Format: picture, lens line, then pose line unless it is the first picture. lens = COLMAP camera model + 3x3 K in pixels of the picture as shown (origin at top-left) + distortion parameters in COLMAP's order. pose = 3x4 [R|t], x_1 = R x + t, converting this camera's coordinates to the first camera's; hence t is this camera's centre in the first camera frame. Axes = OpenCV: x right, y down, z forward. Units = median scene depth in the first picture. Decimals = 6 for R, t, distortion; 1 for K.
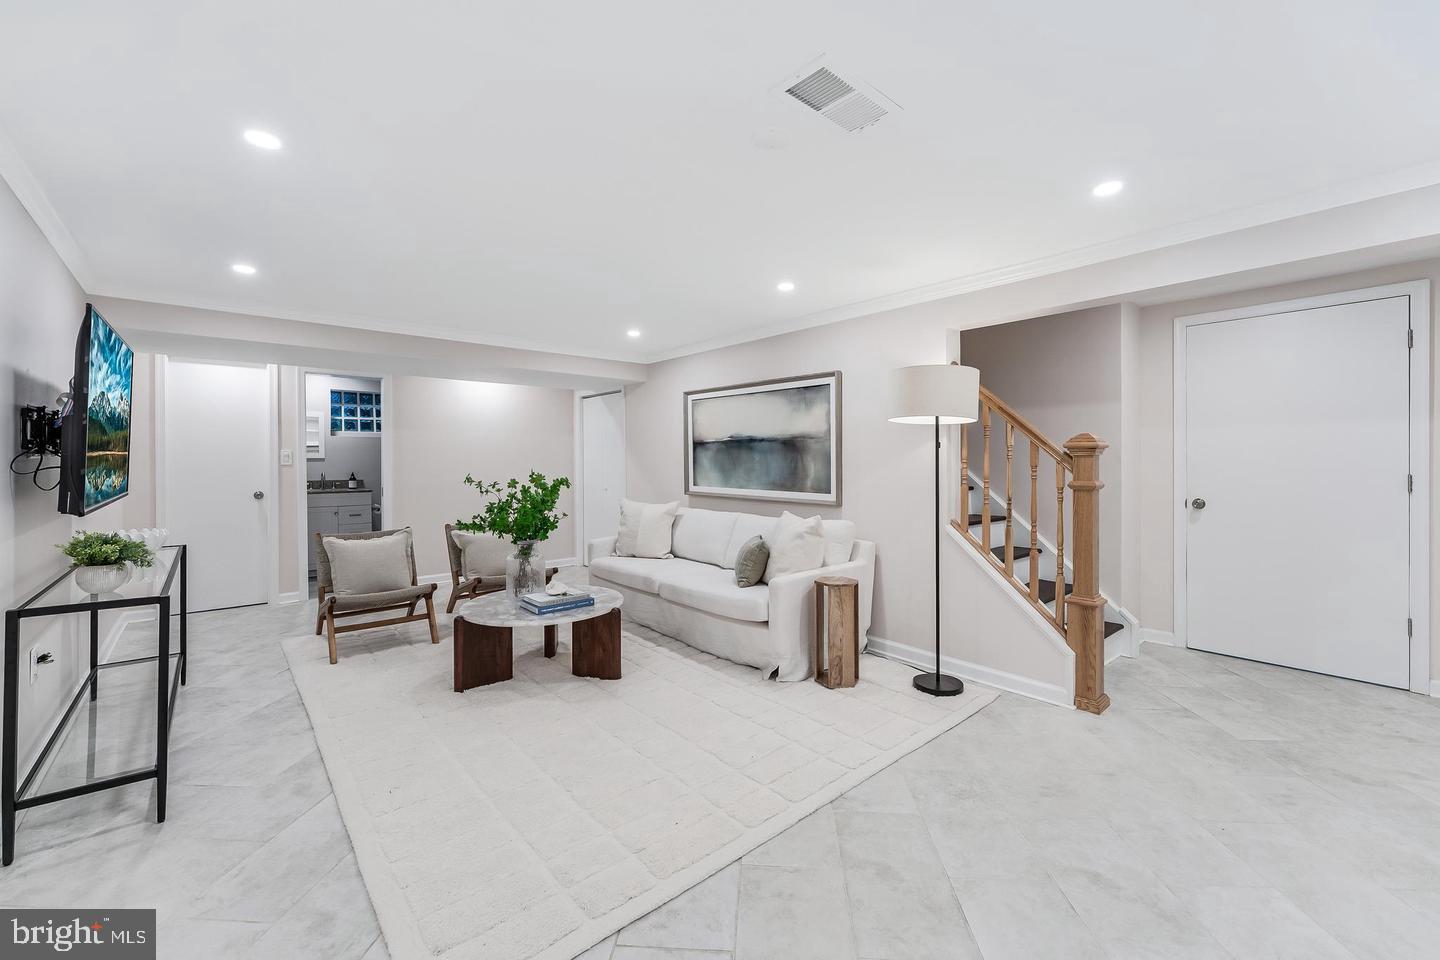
lens RADIAL K [[587.1, 0, 723.8], [0, 587.1, 472.7], [0, 0, 1]] dist [-0.000237, -0.000235]
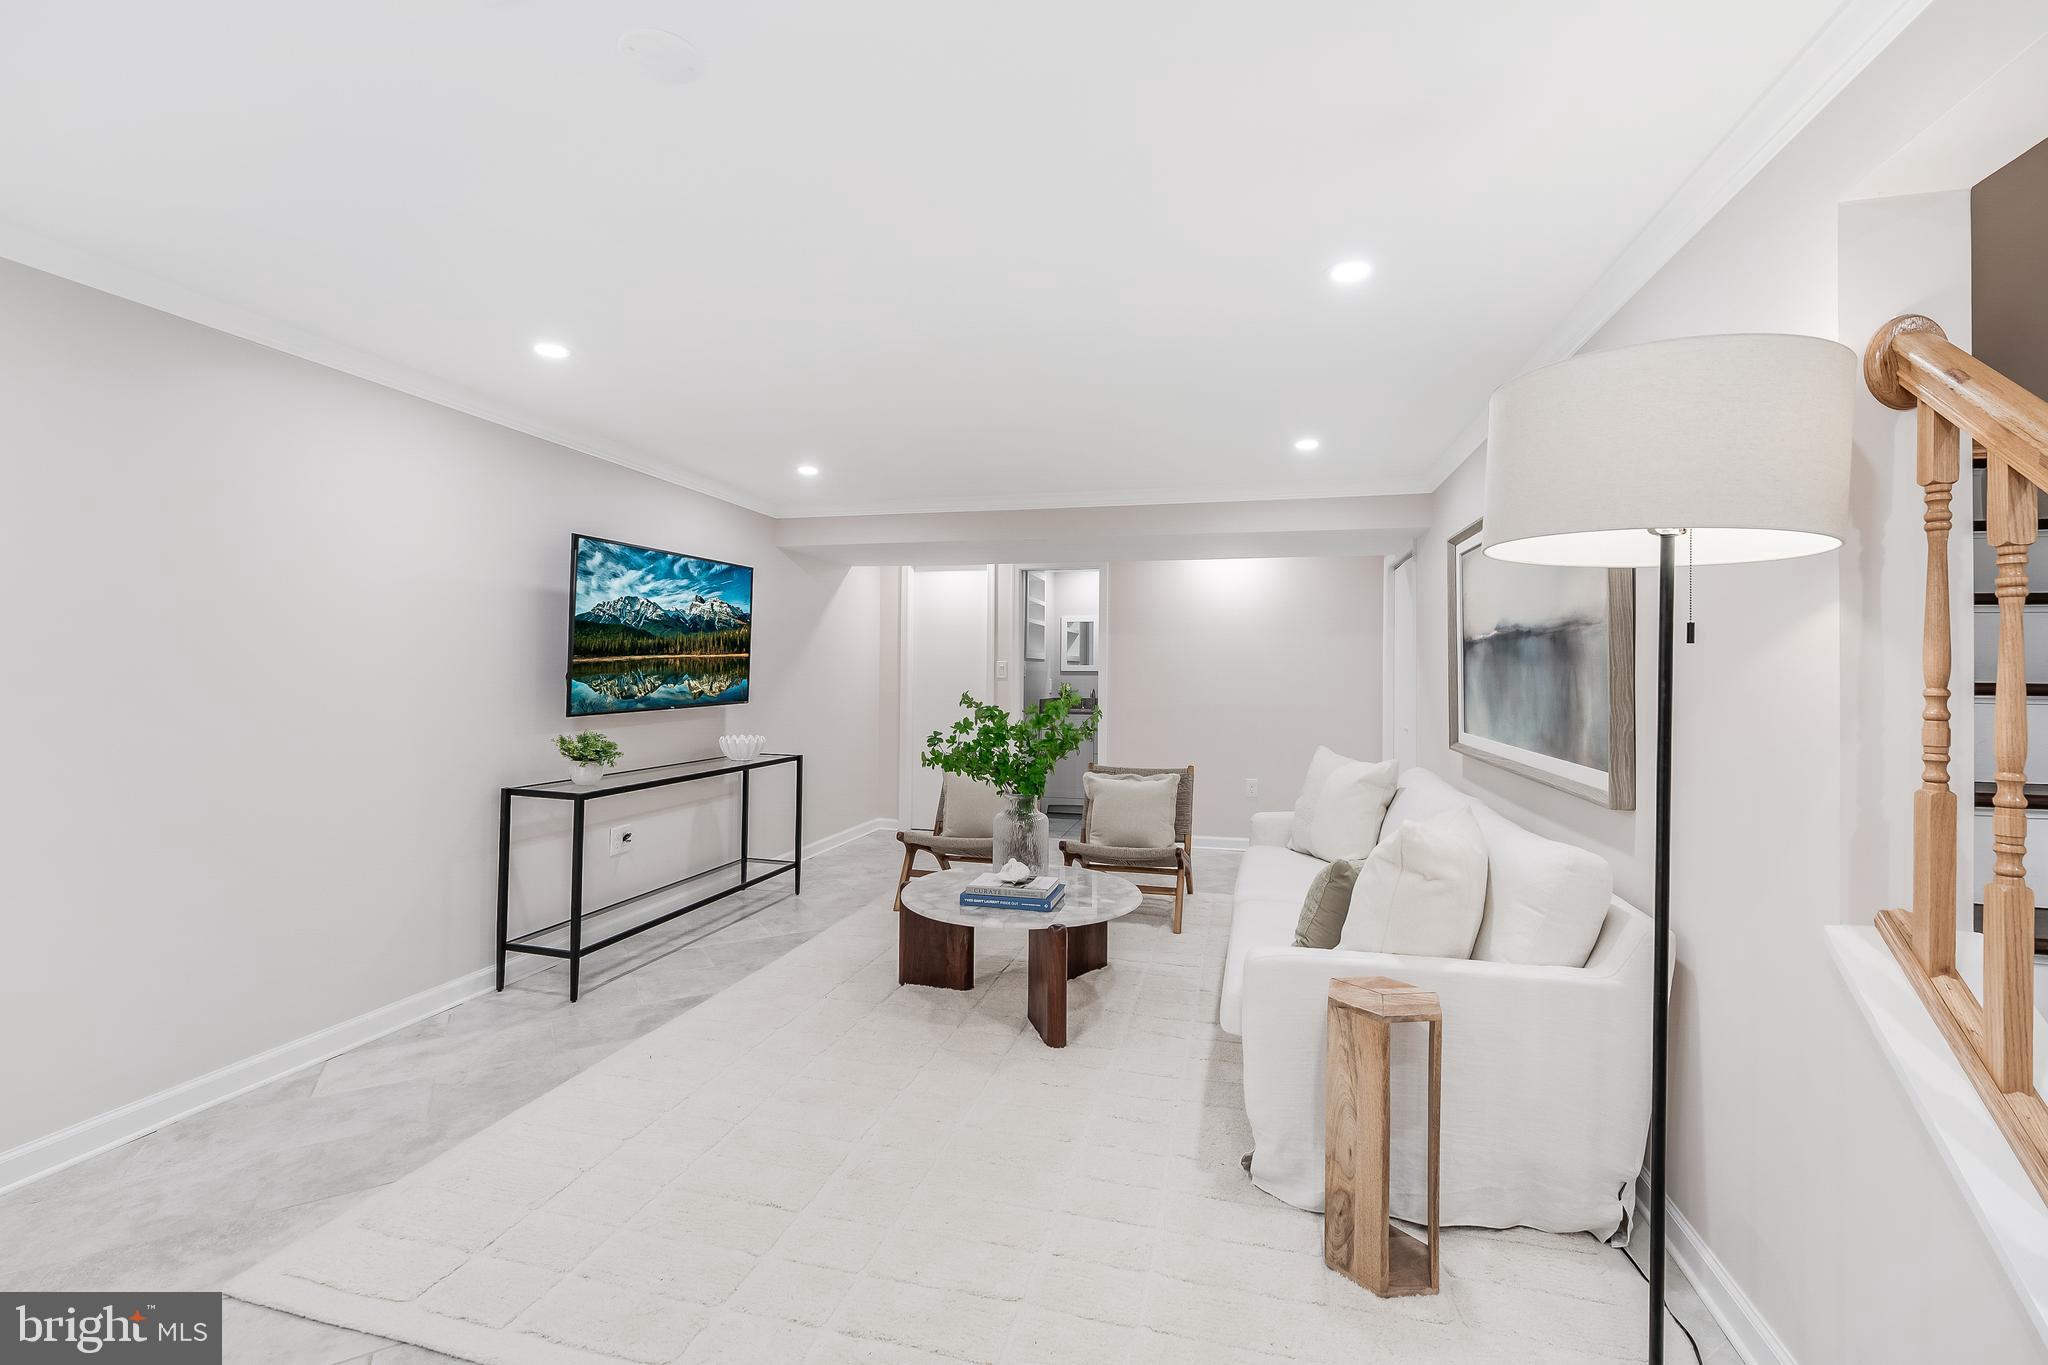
lens RADIAL K [[864.9, 0, 1028.3], [0, 864.9, 677.6], [0, 0, 1]] dist [0.000558, -0.000161]
pose [[0.567047, 0.013031, -0.823582, 0.506439], [-0.029694, 0.999548, -0.004629, -0.012922], [0.823150, 0.027080, 0.567178, 0.470914]]
